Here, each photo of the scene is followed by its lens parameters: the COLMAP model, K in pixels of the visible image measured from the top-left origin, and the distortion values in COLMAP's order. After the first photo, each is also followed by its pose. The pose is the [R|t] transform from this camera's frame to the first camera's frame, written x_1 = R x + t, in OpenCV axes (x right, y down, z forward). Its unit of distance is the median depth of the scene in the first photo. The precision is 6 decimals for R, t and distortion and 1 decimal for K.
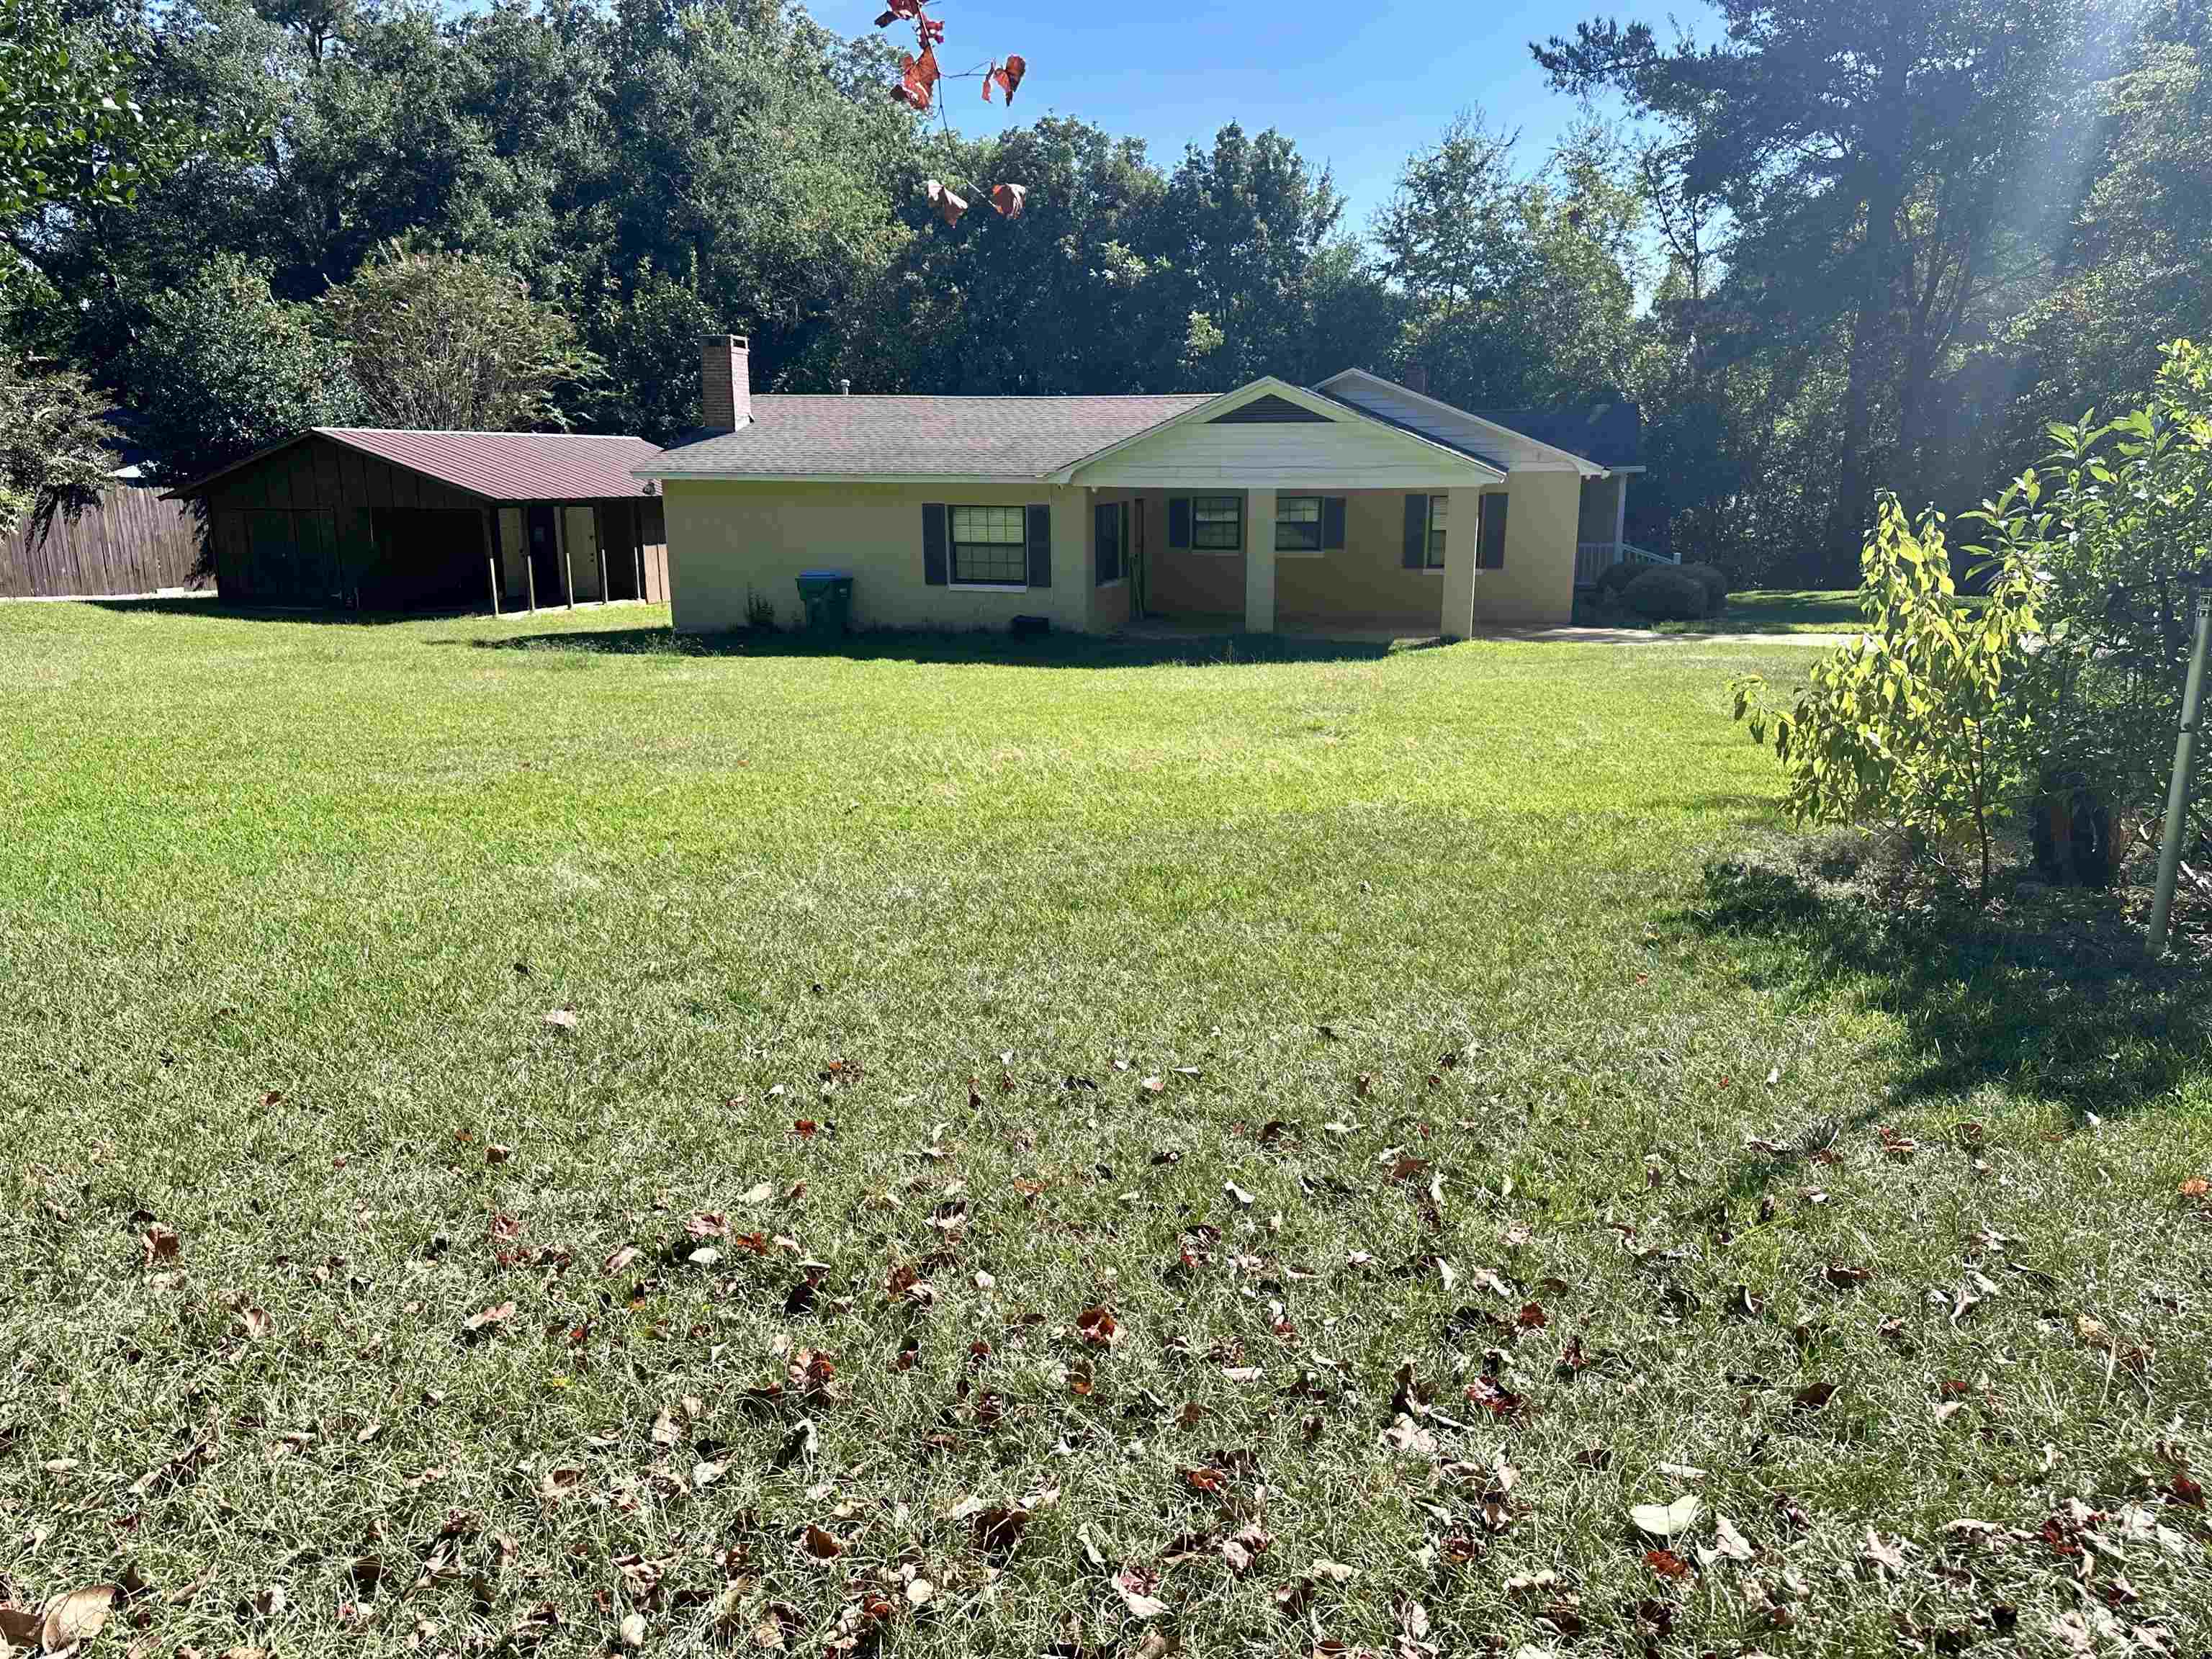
lens RADIAL K [[1569.9, 0, 1115.5], [0, 1569.9, 817.4], [0, 0, 1]] dist [0.035456, -0.047092]
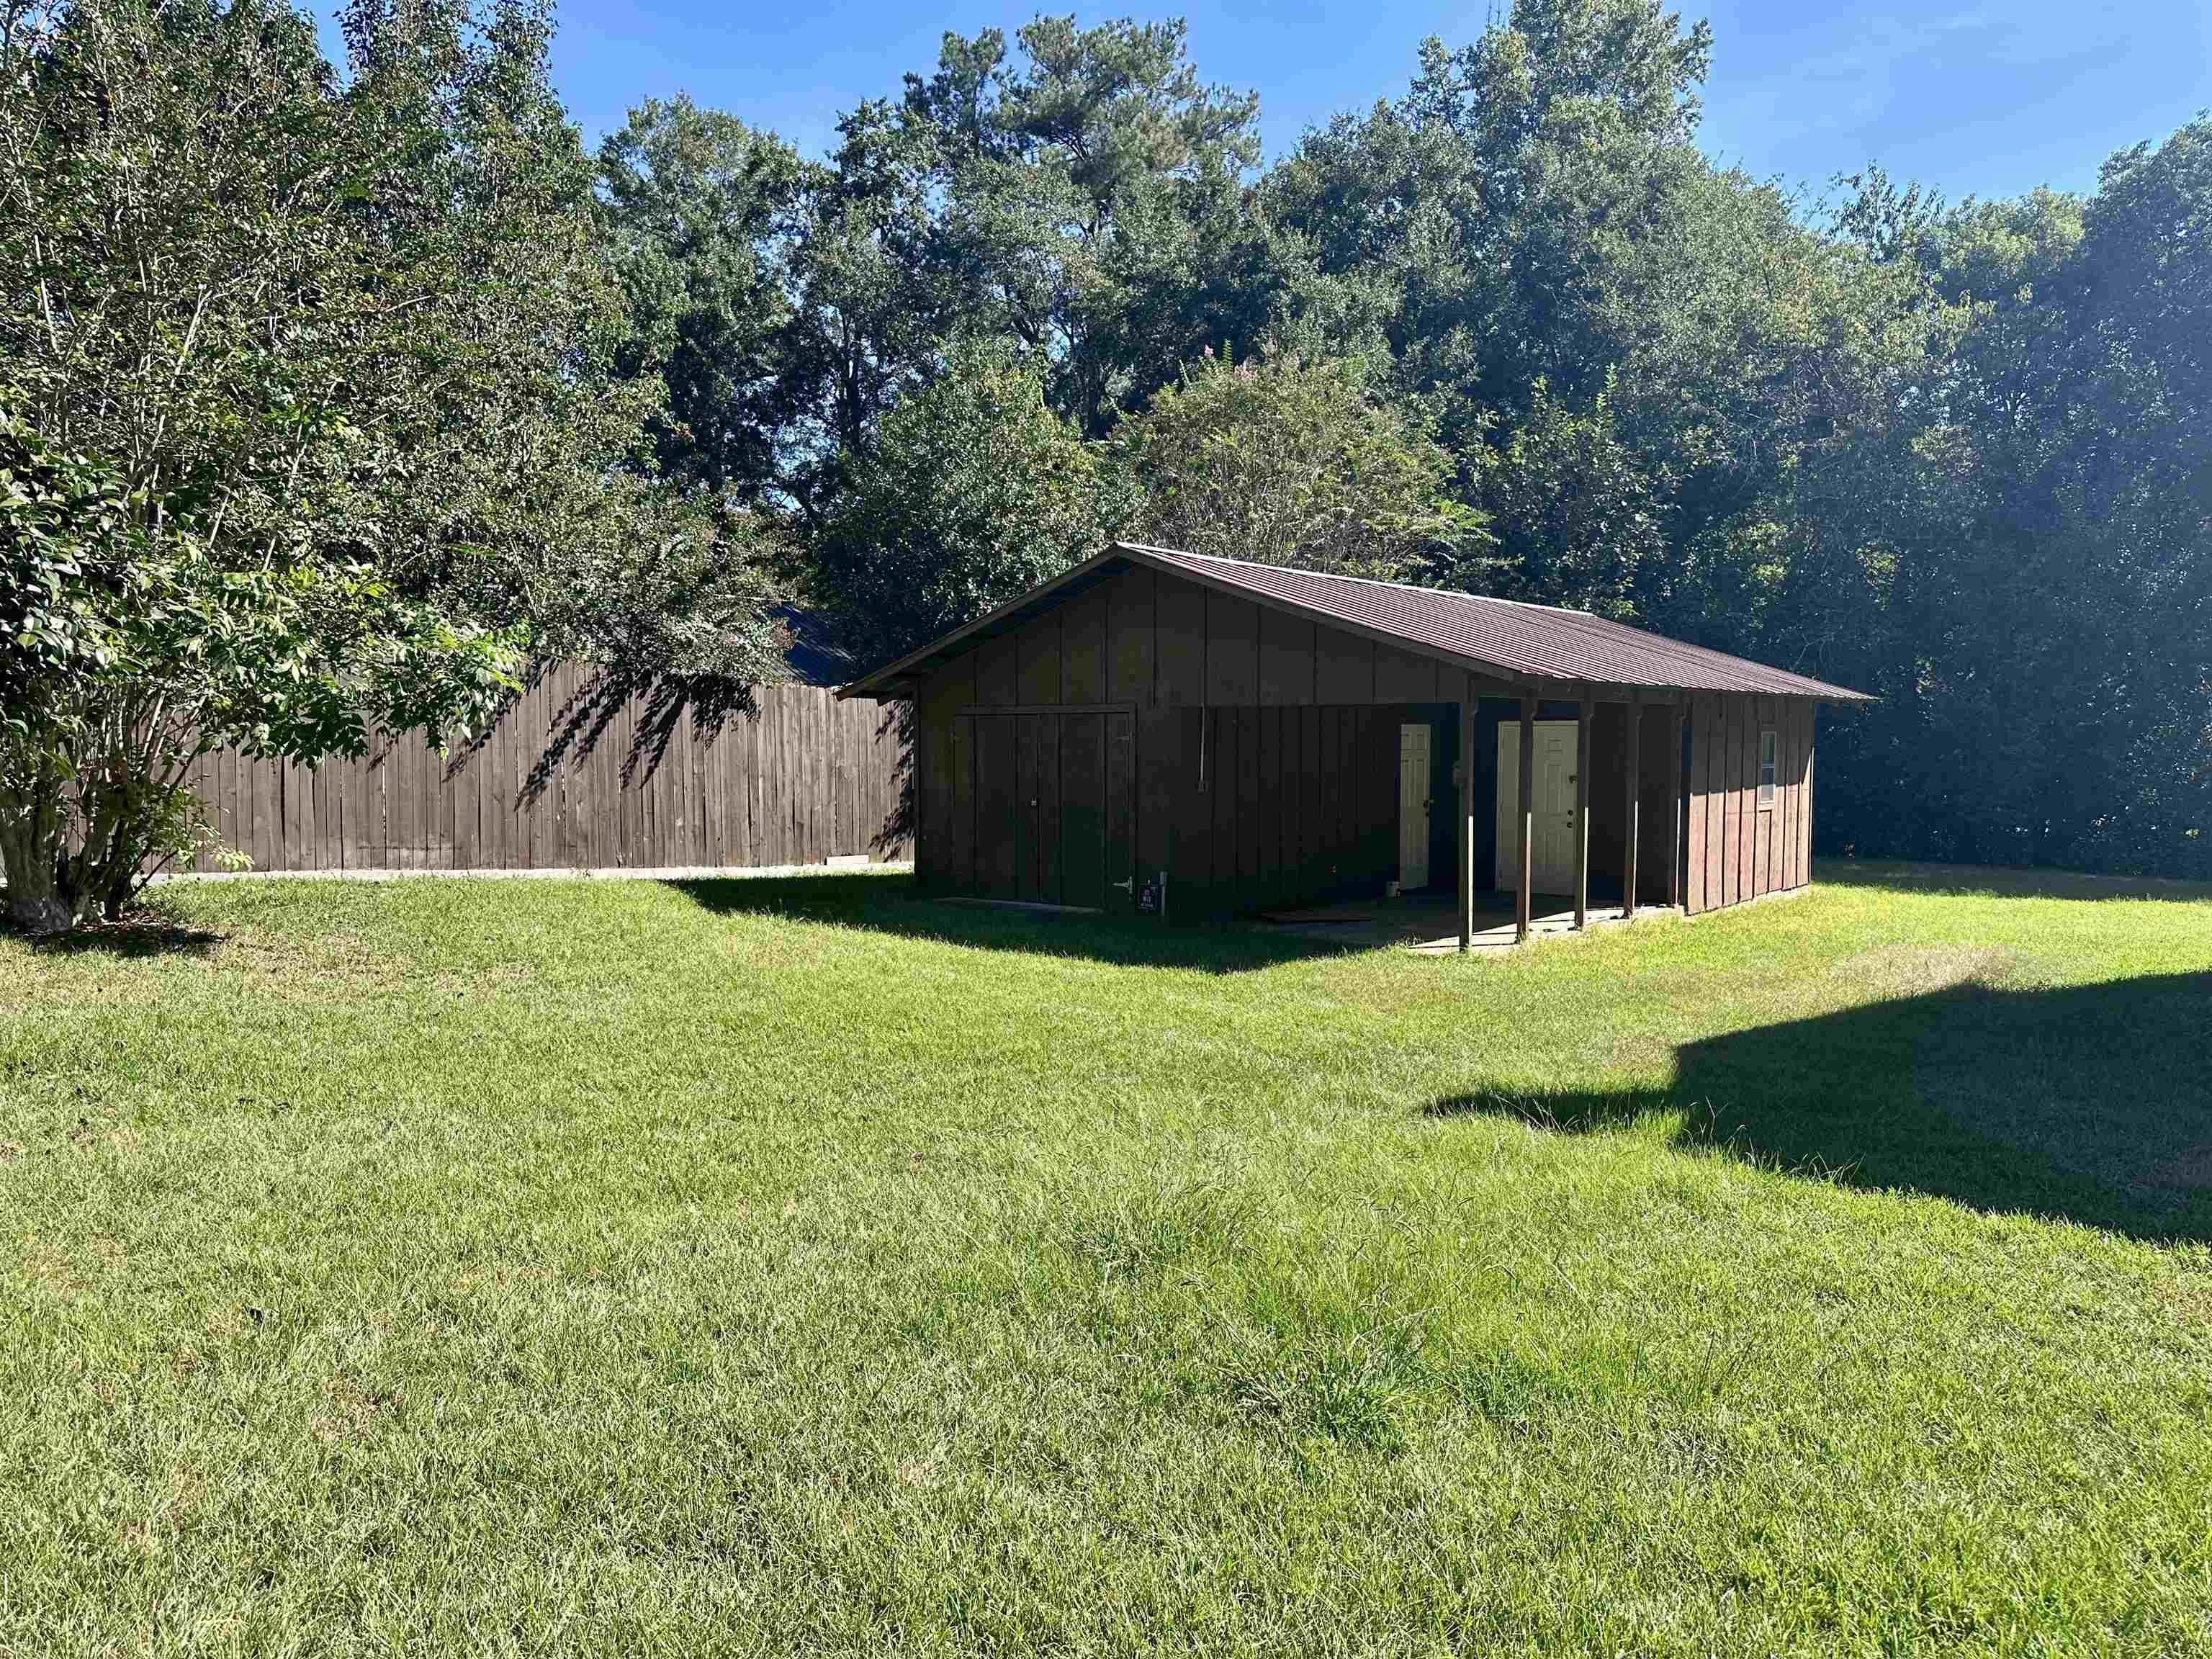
lens RADIAL K [[1569.9, 0, 1111.1], [0, 1569.9, 824.0], [0, 0, 1]] dist [0.035456, -0.047092]
pose [[0.918901, 0.021137, -0.393922, -0.267191], [-0.085163, 0.985646, -0.145773, -0.076775], [0.385186, 0.167499, 0.907511, 0.484245]]
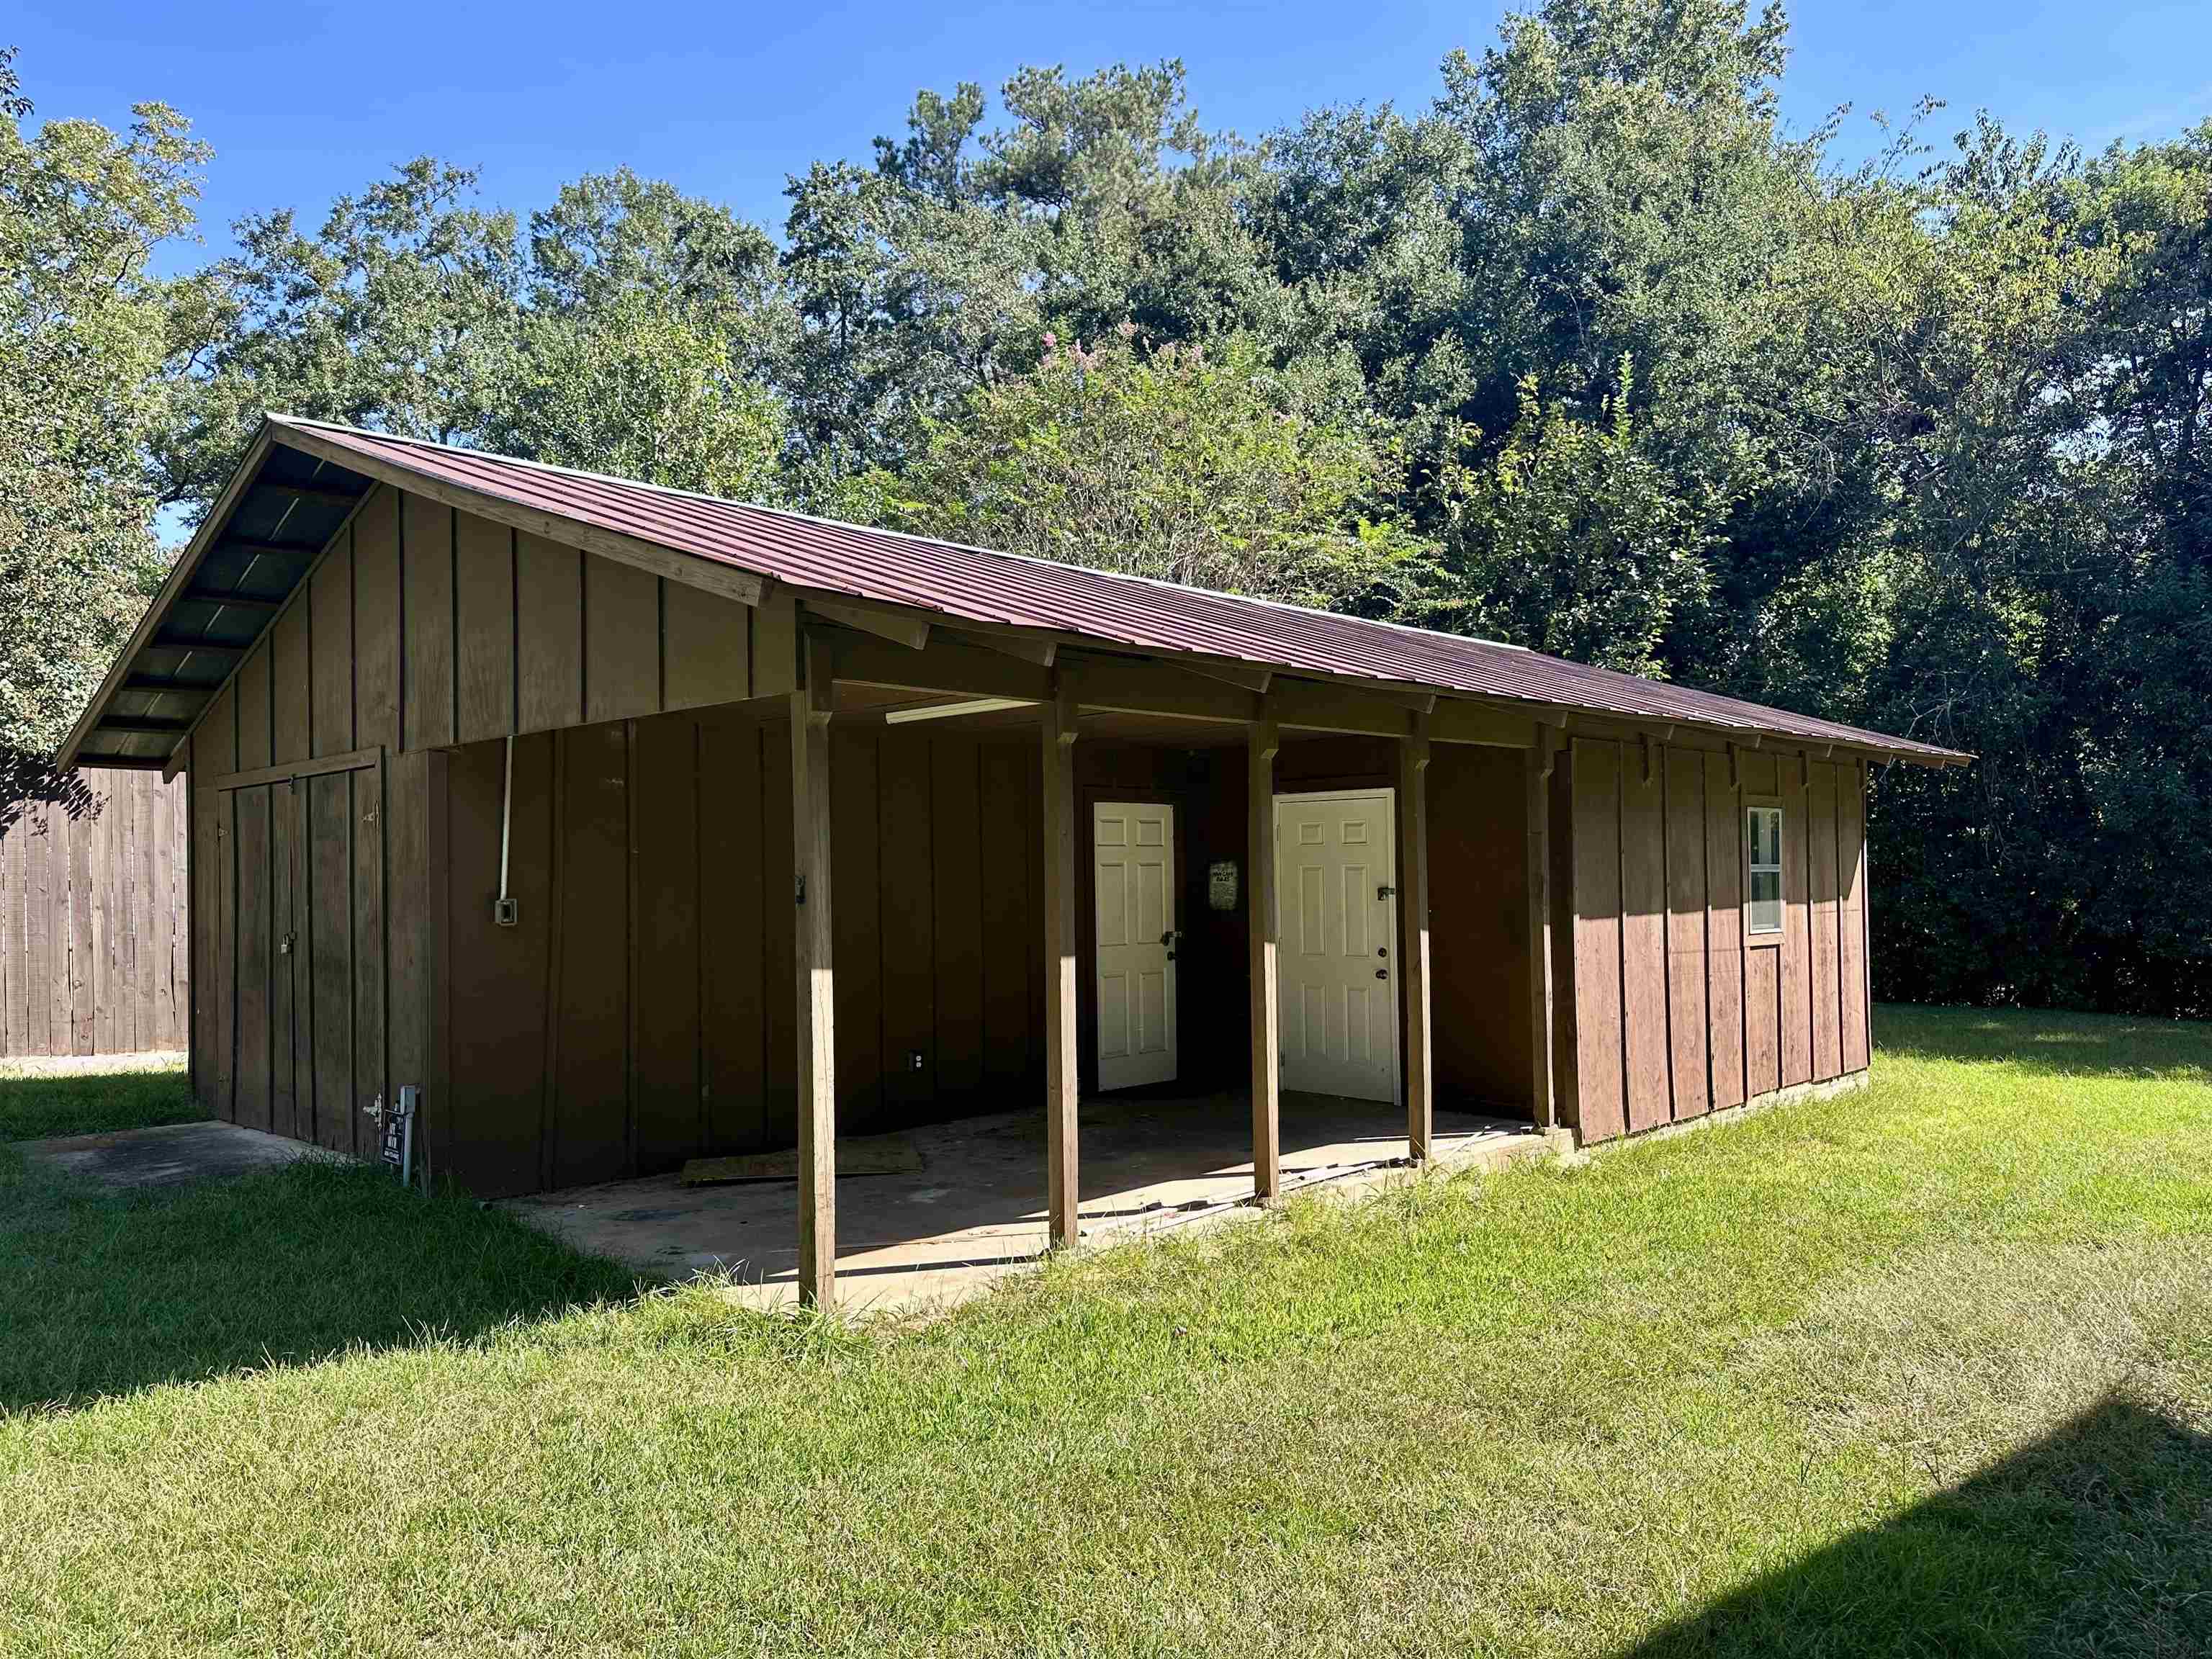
lens RADIAL K [[1569.9, 0, 1103.4], [0, 1569.9, 838.9], [0, 0, 1]] dist [0.035456, -0.047092]
pose [[0.874973, -0.024653, -0.483544, -0.237842], [-0.090466, 0.972790, -0.213295, -0.121169], [0.475646, 0.230371, 0.848935, 0.727962]]
